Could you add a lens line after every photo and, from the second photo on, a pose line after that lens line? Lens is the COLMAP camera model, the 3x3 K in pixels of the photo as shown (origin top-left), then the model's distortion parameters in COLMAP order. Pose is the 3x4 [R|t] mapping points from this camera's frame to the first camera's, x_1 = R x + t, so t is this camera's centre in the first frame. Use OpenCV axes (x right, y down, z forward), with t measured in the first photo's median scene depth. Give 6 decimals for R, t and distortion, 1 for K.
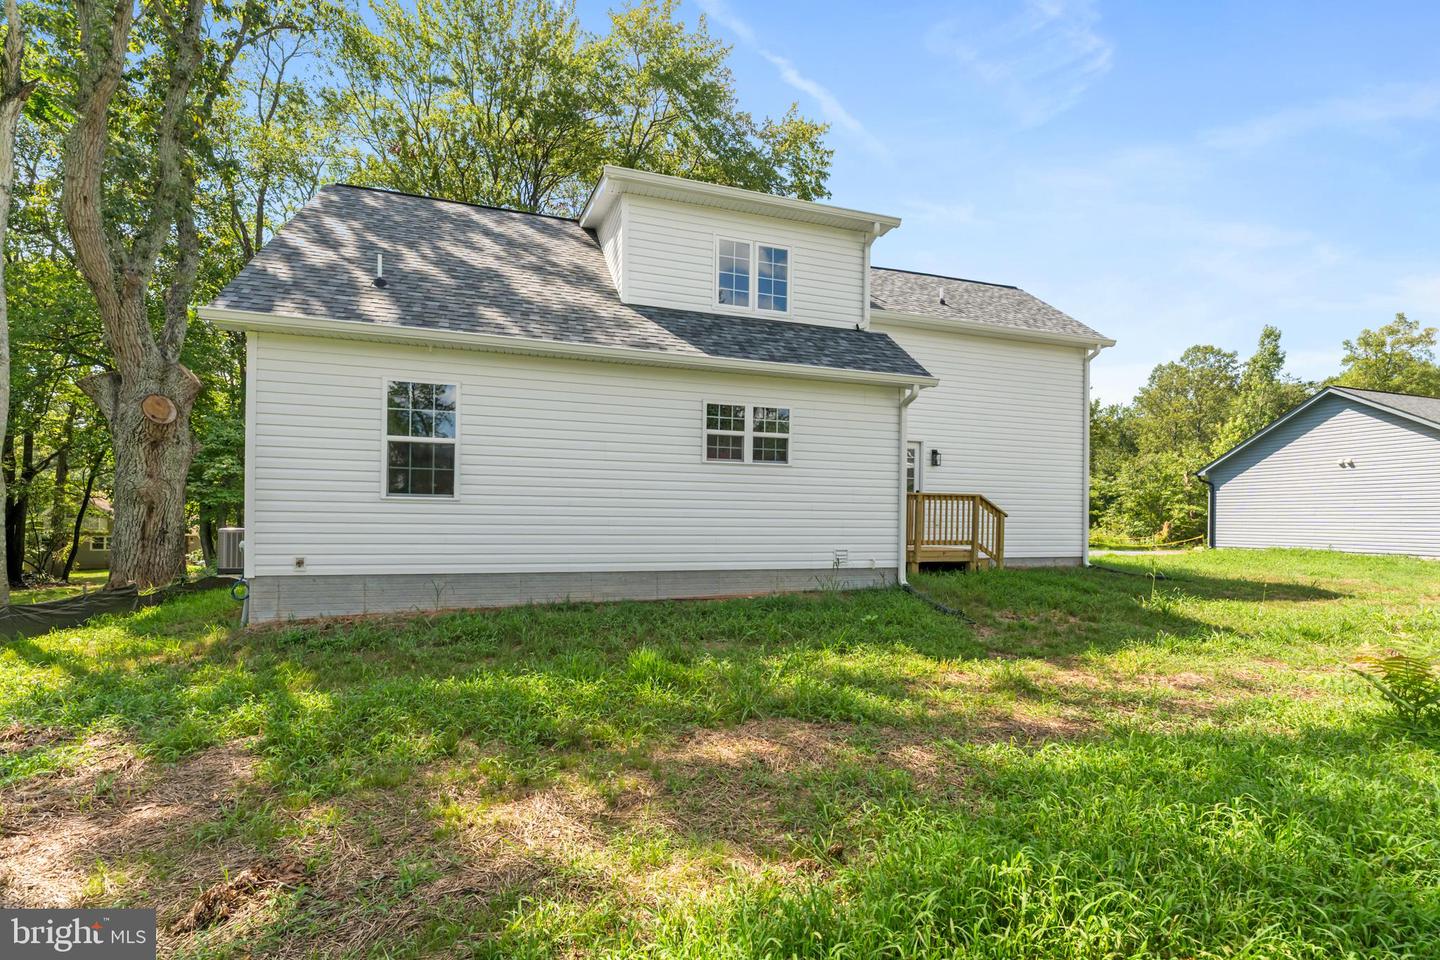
lens RADIAL K [[651.5, 0, 720.5], [0, 651.5, 538.1], [0, 0, 1]] dist [-0.002562, -0.000031]
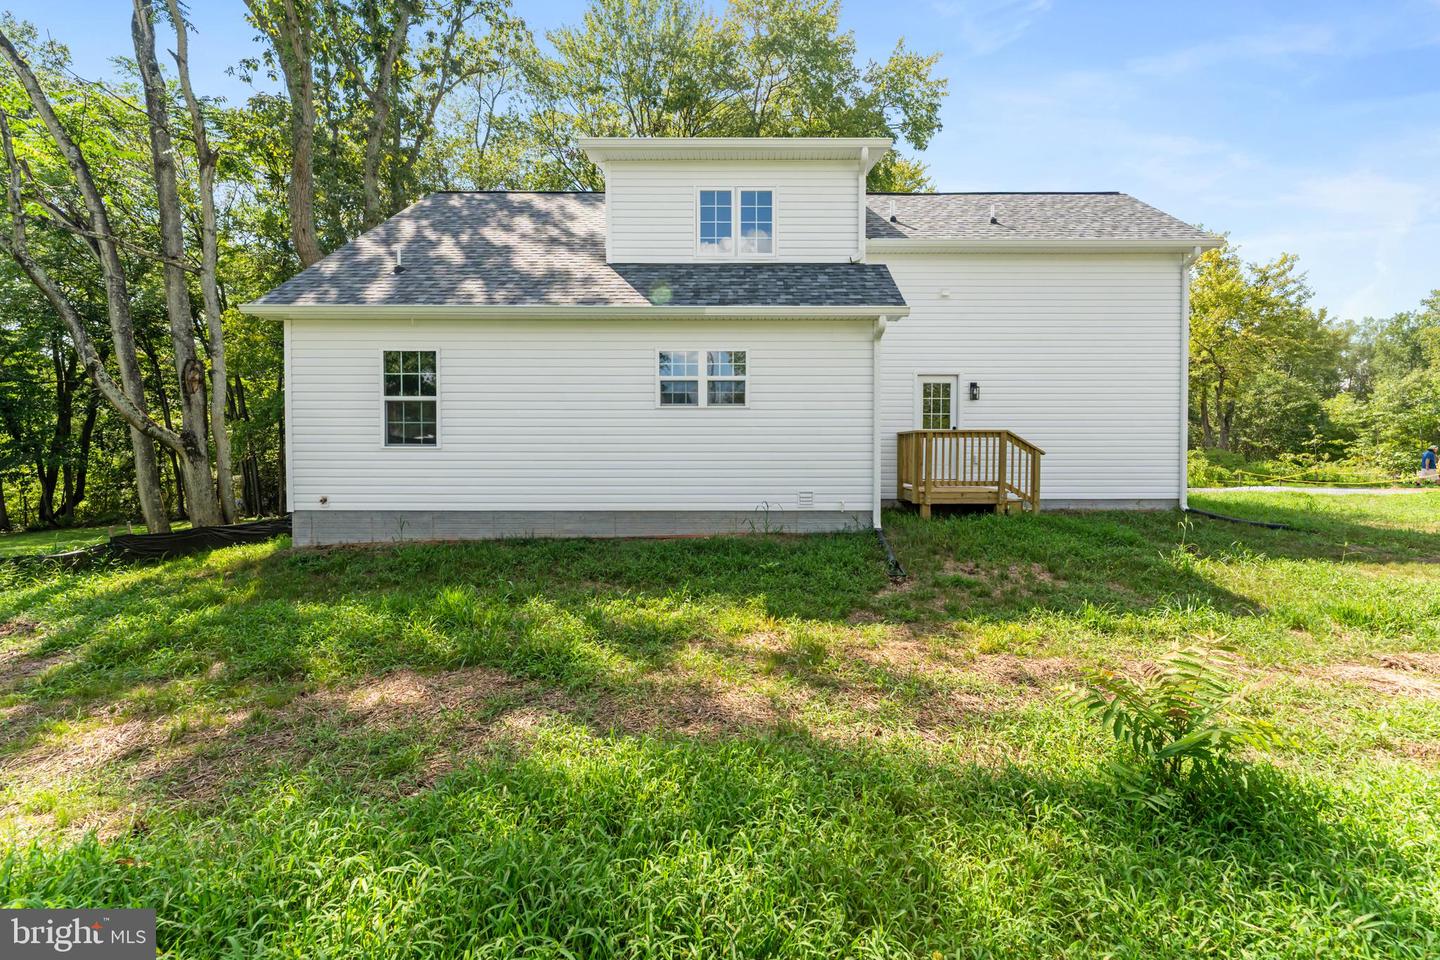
lens RADIAL K [[588.2, 0, 720.0], [0, 588.2, 480.0], [0, 0, 1]] dist [-0.001257, -0.000206]
pose [[0.950329, 0.001174, -0.311246, 0.326279], [0.002720, 0.999923, 0.012076, -0.010017], [0.311236, -0.012323, 0.950253, 0.117198]]
